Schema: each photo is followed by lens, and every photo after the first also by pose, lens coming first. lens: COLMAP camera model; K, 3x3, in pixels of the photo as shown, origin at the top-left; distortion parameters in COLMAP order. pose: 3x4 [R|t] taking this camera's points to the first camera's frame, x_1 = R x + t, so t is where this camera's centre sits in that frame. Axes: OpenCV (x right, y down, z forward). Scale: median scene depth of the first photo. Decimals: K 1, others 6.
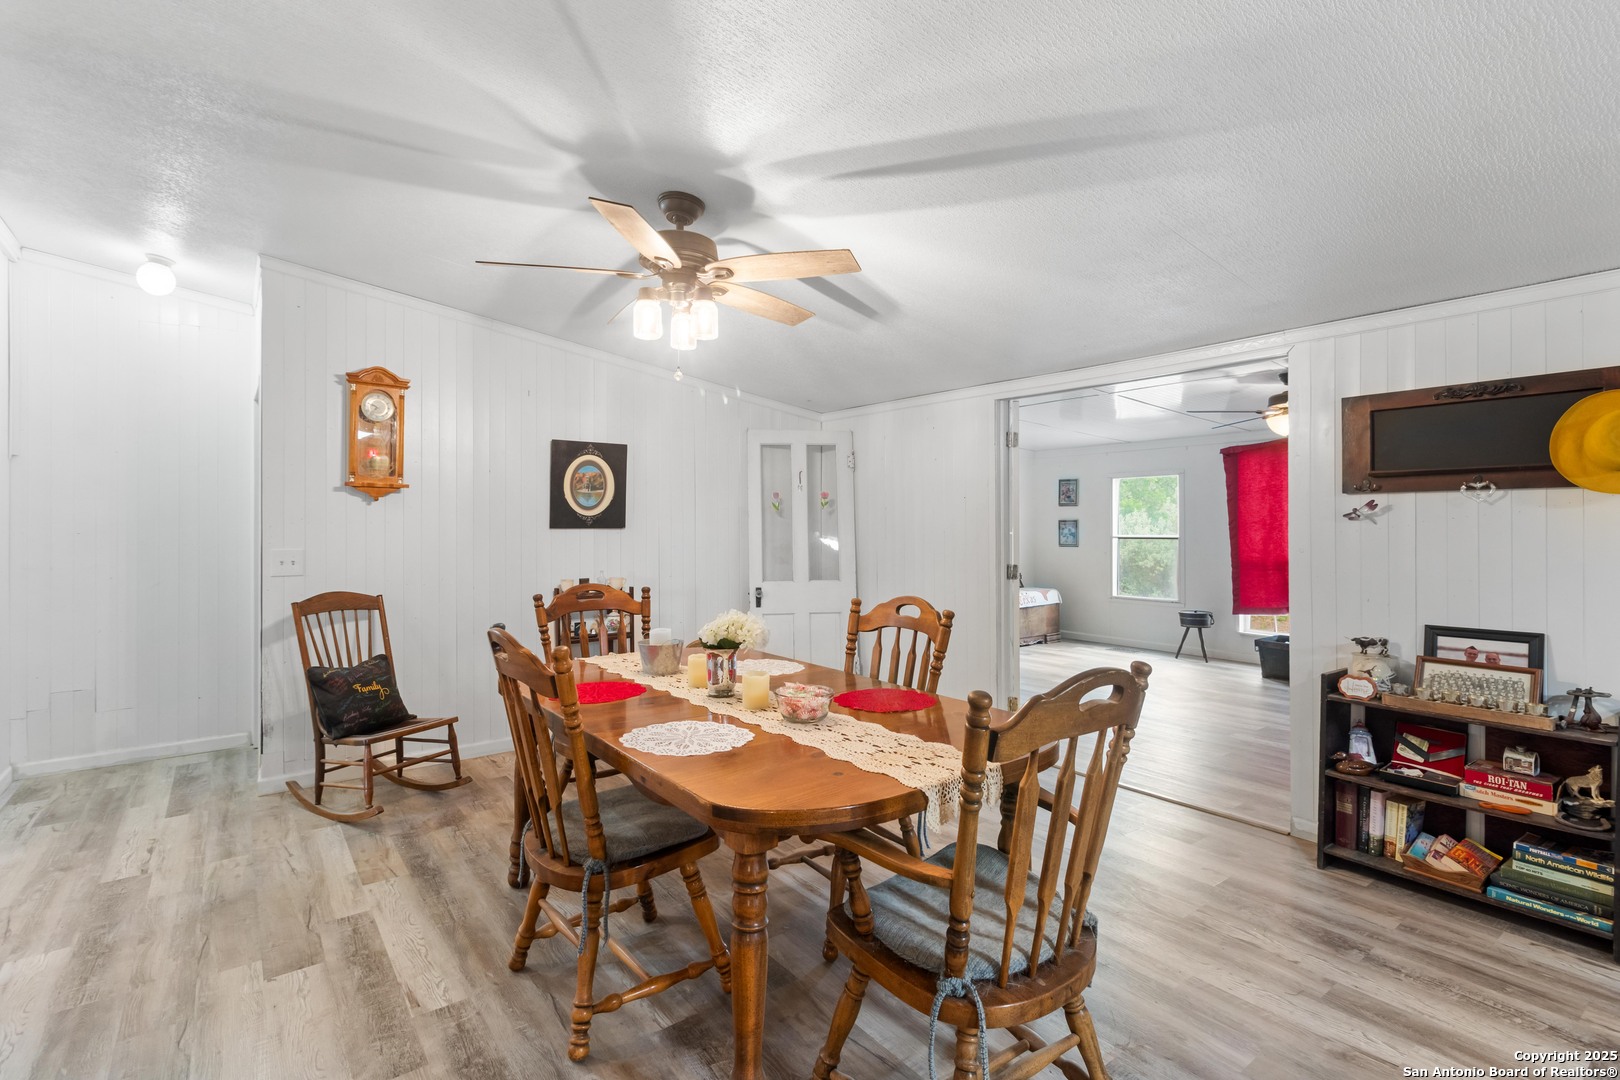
lens RADIAL K [[768.6, 0, 808.3], [0, 768.6, 514.4], [0, 0, 1]] dist [0.001212, 0.000754]
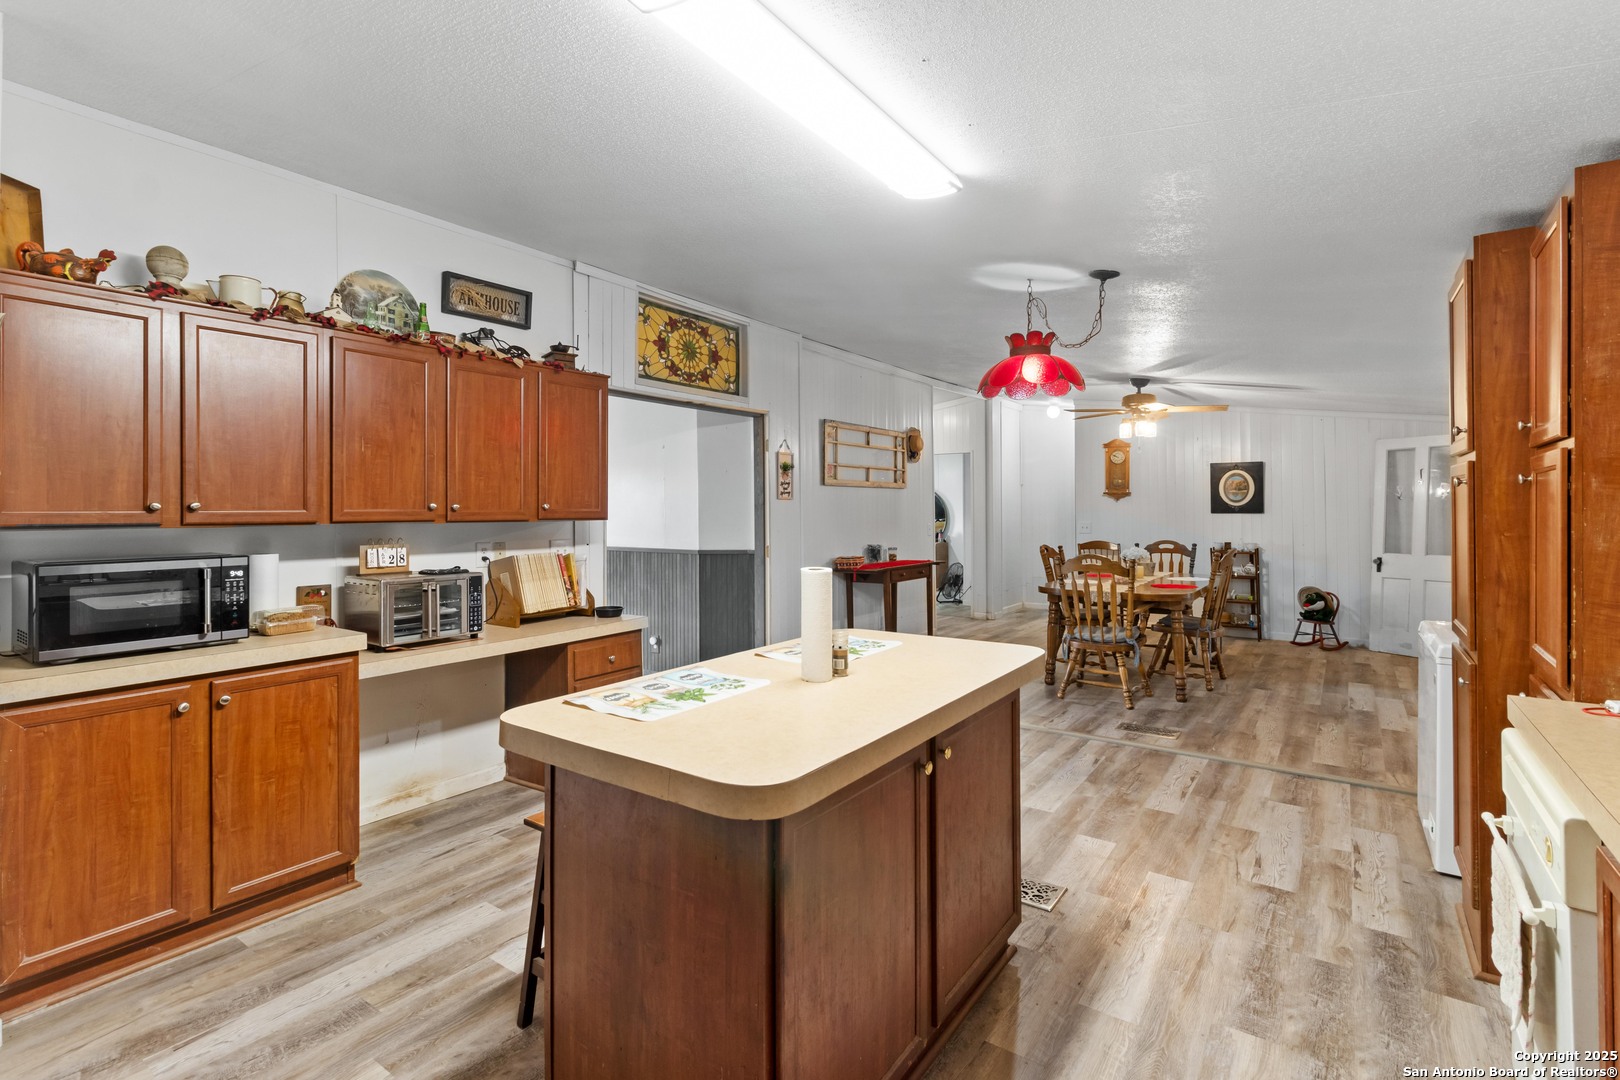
lens RADIAL K [[753.1, 0, 804.2], [0, 753.1, 509.8], [0, 0, 1]] dist [0.002658, 0.000365]
pose [[0.298969, 0.001181, -0.954262, 1.231162], [0.016897, 0.999836, 0.006532, -0.020125], [0.954113, -0.018077, 0.298900, -0.494363]]
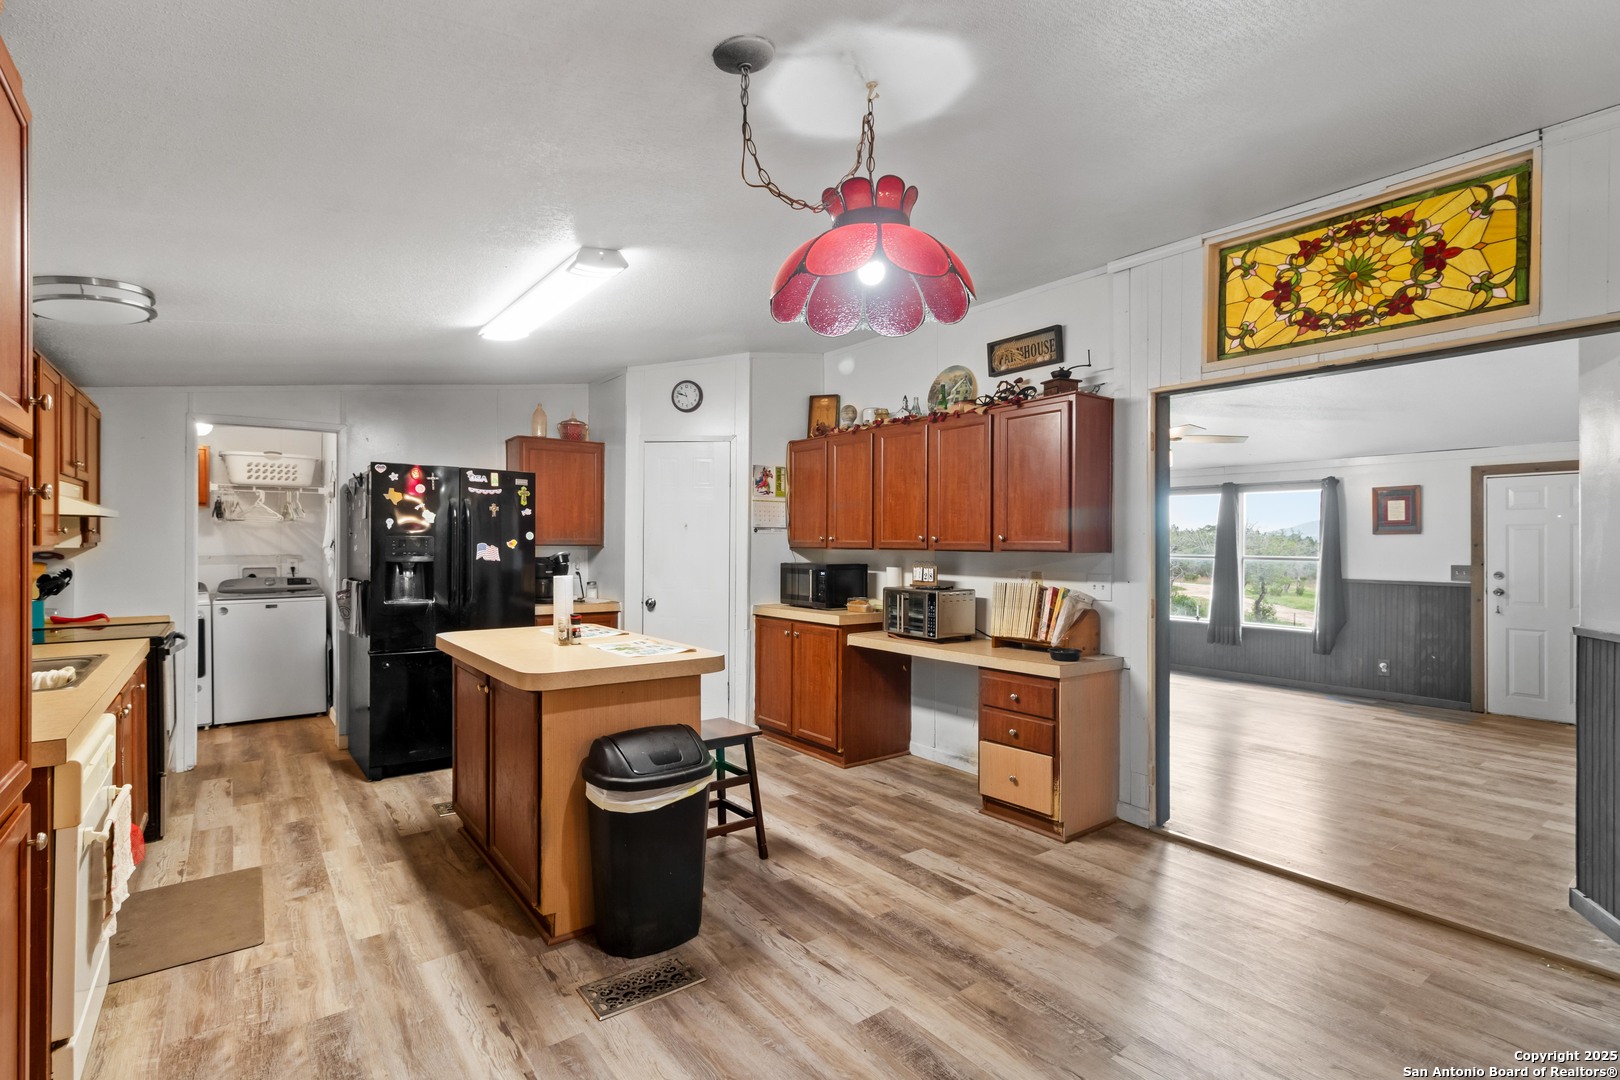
lens RADIAL K [[768.1, 0, 803.0], [0, 768.1, 546.8], [0, 0, 1]] dist [0.001532, 0.000309]
pose [[-0.999974, -0.003516, 0.006242, 0.500633], [-0.003570, 0.999955, -0.008750, -0.002334], [-0.006211, -0.008772, -0.999942, 0.486083]]
